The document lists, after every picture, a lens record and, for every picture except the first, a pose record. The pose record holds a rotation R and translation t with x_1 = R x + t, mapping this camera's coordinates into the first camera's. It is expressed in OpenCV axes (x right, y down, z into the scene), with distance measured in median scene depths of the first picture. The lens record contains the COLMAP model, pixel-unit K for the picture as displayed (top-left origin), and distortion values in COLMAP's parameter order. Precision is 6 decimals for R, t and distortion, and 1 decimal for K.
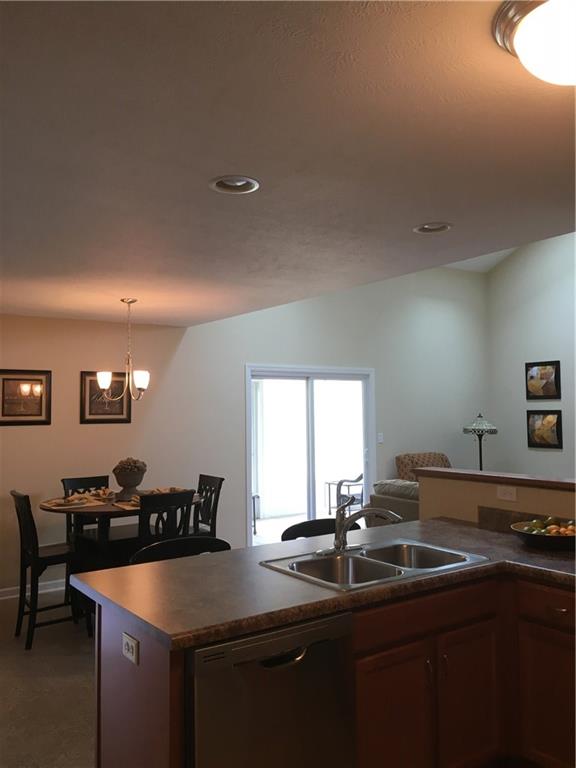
lens RADIAL K [[647.4, 0, 287.4], [0, 647.4, 383.8], [0, 0, 1]] dist [0.042361, 0.000402]
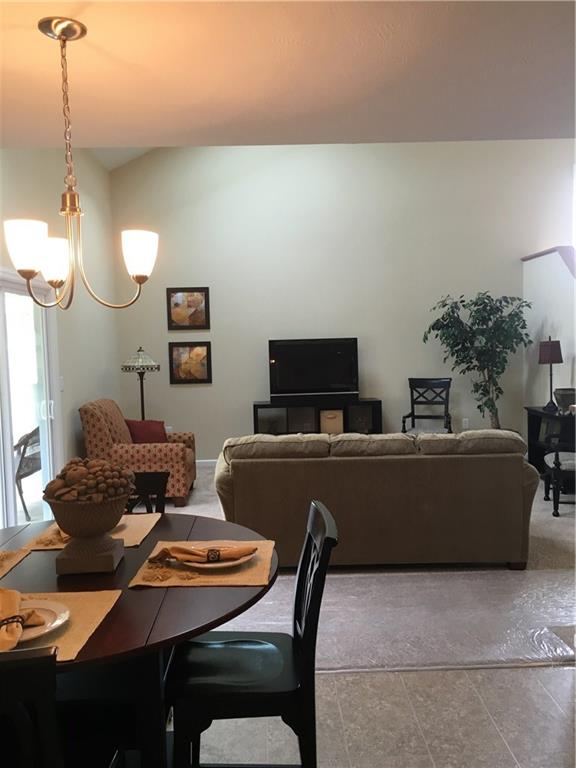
lens RADIAL K [[647.4, 0, 288.9], [0, 647.4, 382.4], [0, 0, 1]] dist [0.042361, 0.000402]
pose [[0.536914, -0.059494, 0.841537, -0.290259], [-0.015166, 0.996668, 0.080138, 0.022466], [-0.843501, -0.055790, 0.534223, 0.407396]]
